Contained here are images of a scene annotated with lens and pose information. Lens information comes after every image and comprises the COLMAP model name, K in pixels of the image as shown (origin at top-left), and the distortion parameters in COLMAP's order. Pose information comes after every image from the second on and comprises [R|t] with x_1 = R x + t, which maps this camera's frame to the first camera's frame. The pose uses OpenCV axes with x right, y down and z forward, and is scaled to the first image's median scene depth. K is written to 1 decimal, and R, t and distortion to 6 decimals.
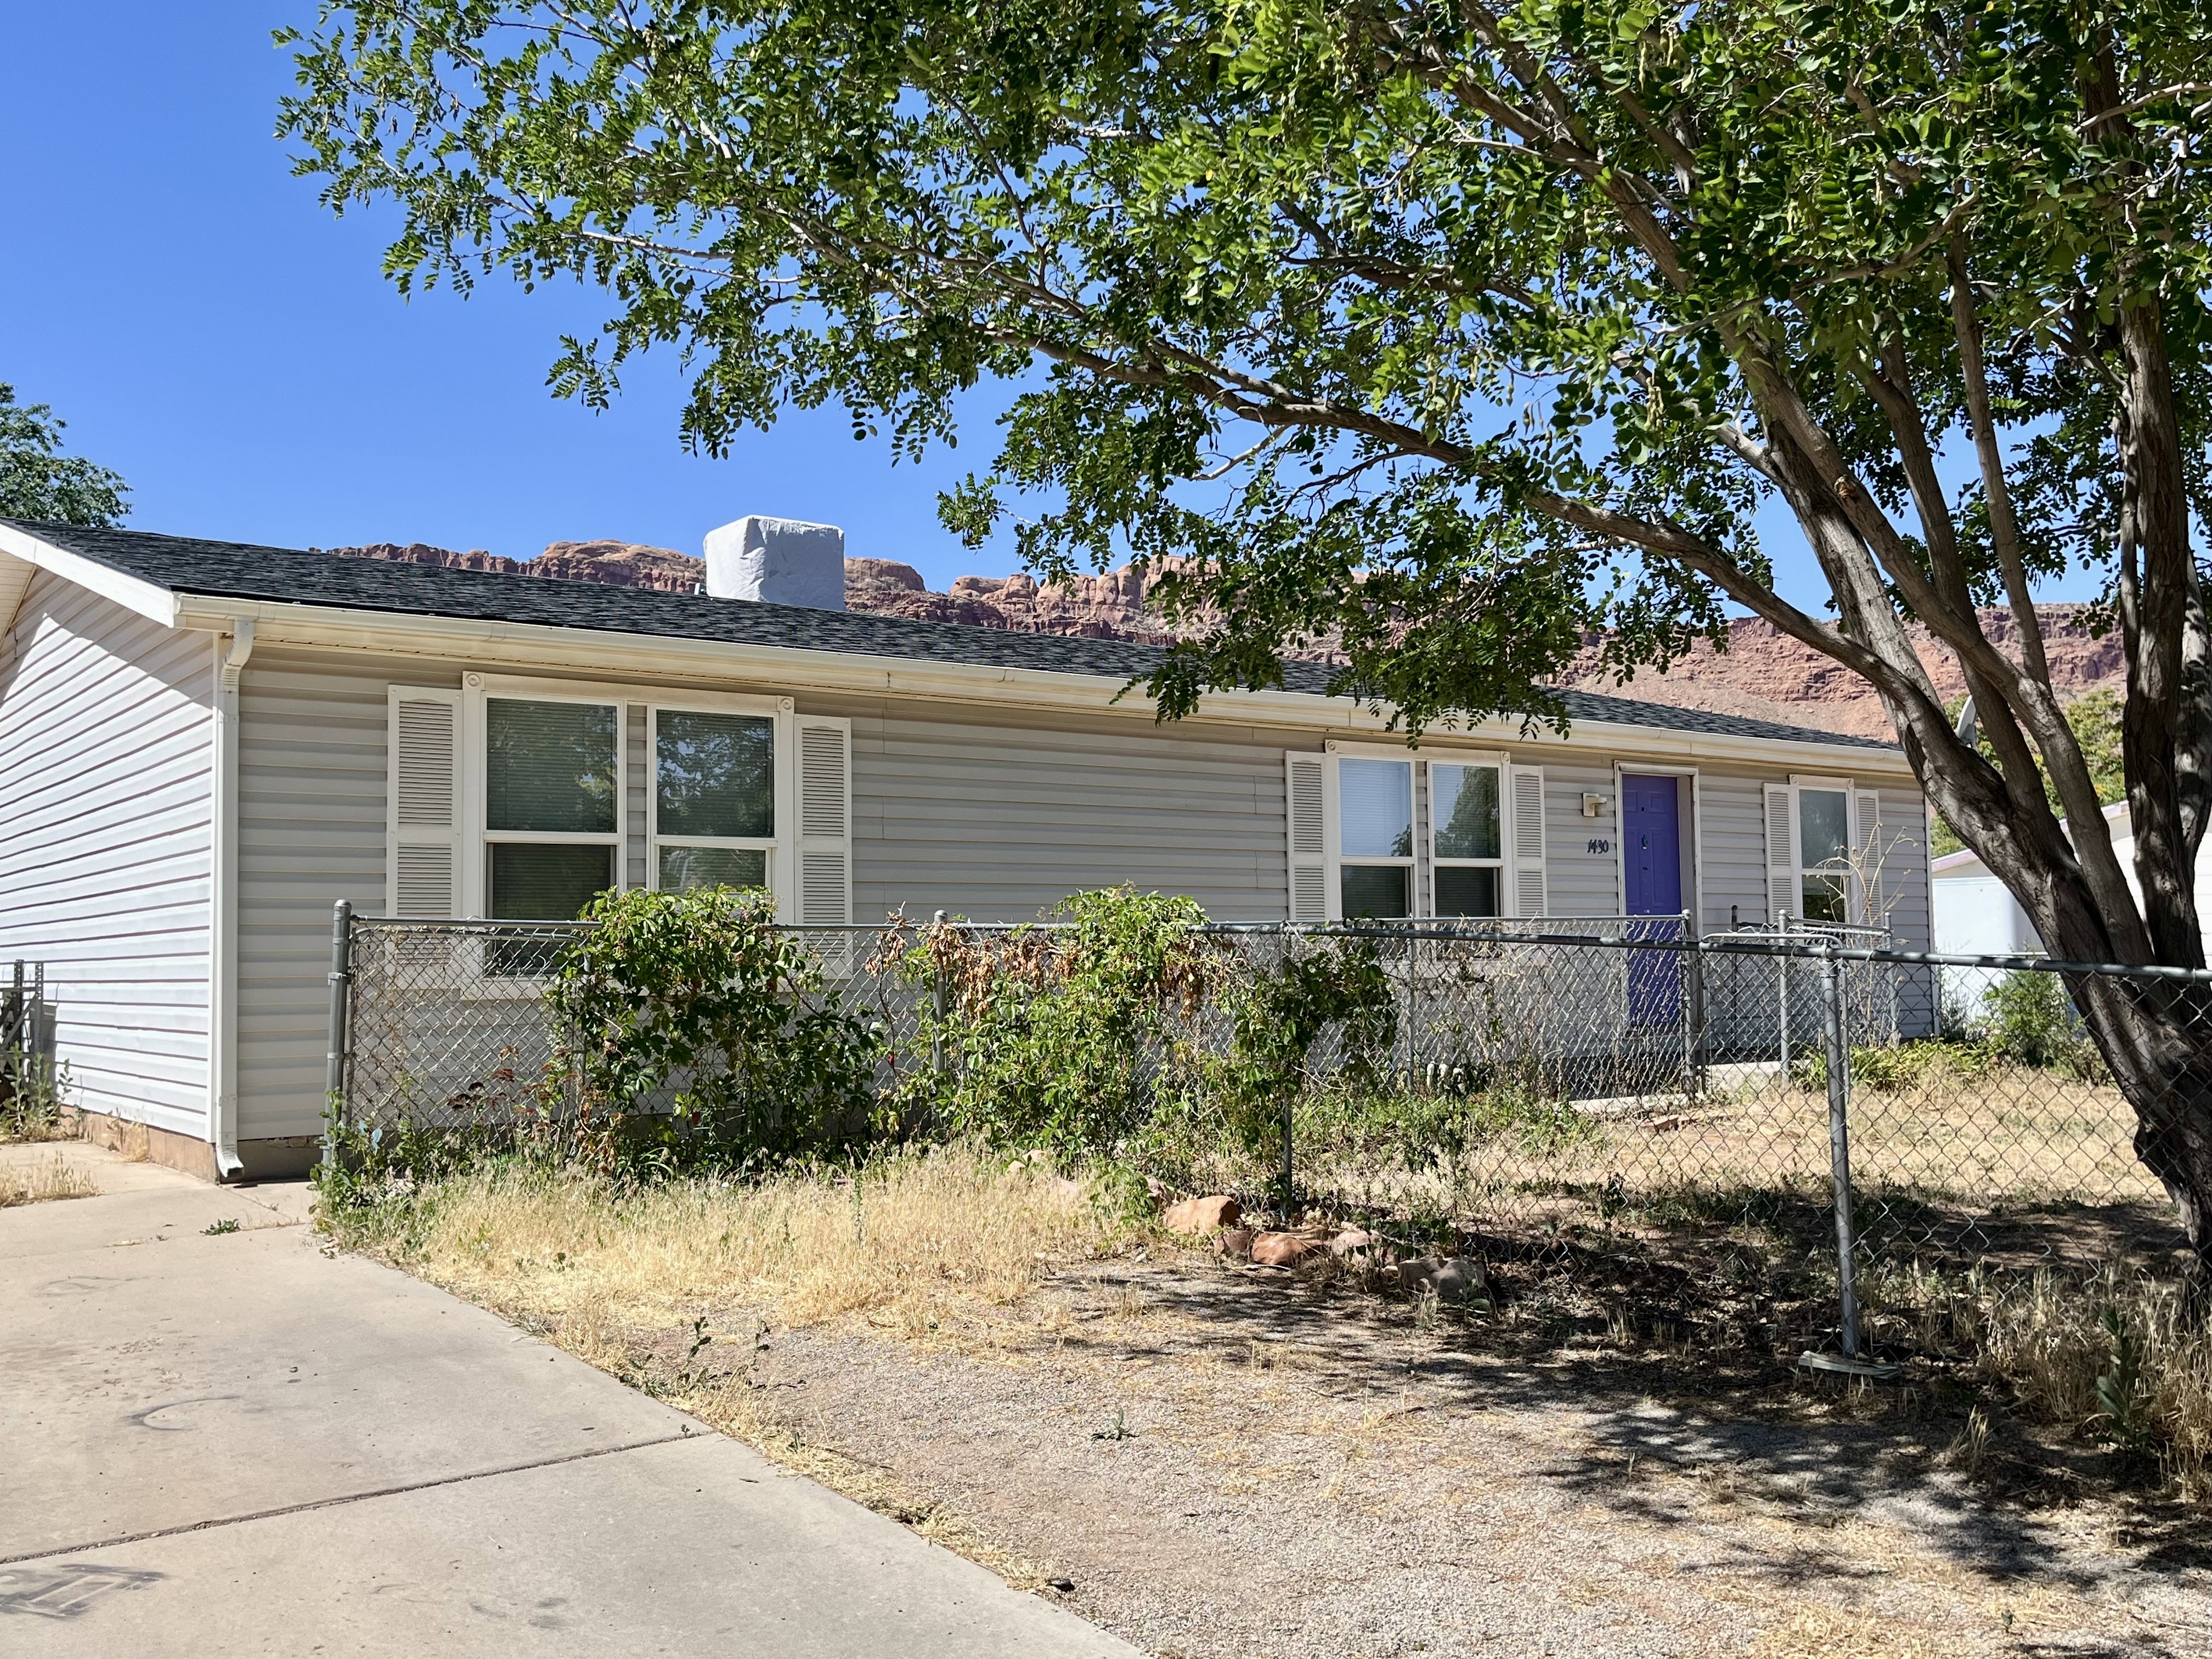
lens RADIAL K [[1943.7, 0, 1091.3], [0, 1943.7, 834.0], [0, 0, 1]] dist [0.055787, -0.051681]
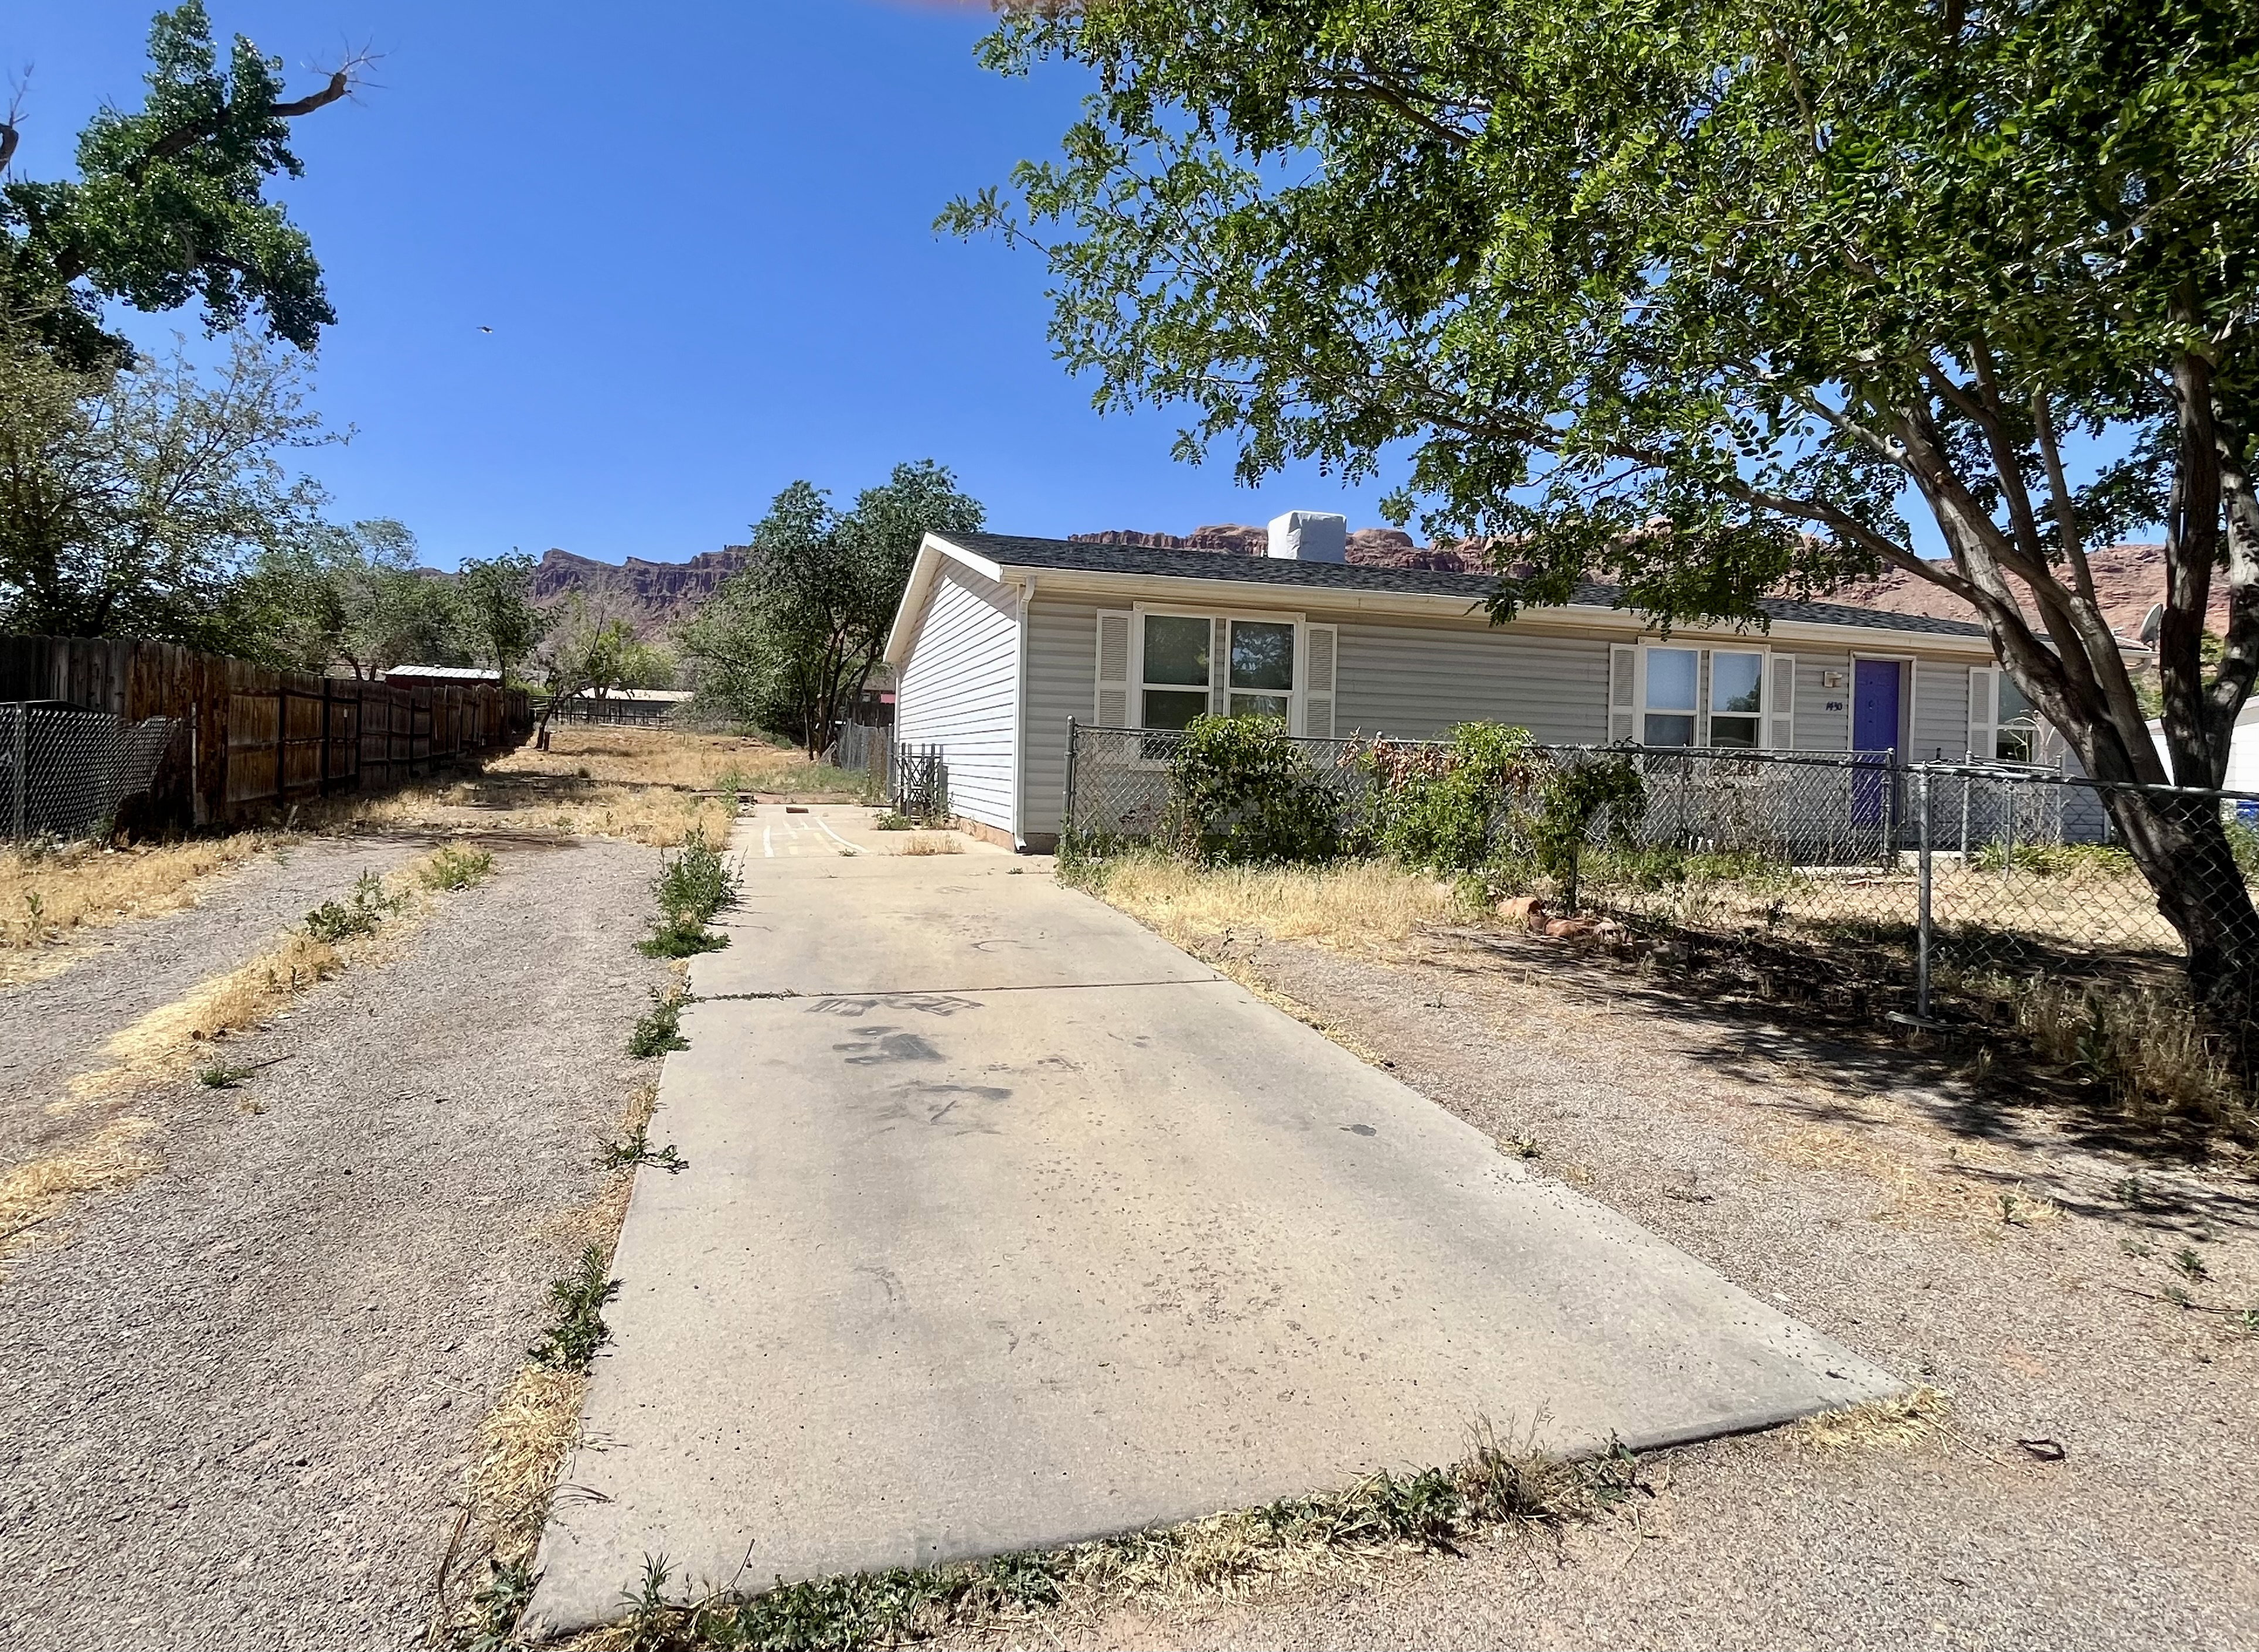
lens RADIAL K [[1120.6, 0, 1069.3], [0, 1120.6, 756.2], [0, 0, 1]] dist [-0.017792, 0.002026]
pose [[0.928429, 0.038207, -0.369540, 0.054371], [-0.016863, 0.998006, 0.060818, 0.005294], [0.371127, -0.050234, 0.927222, -0.091473]]
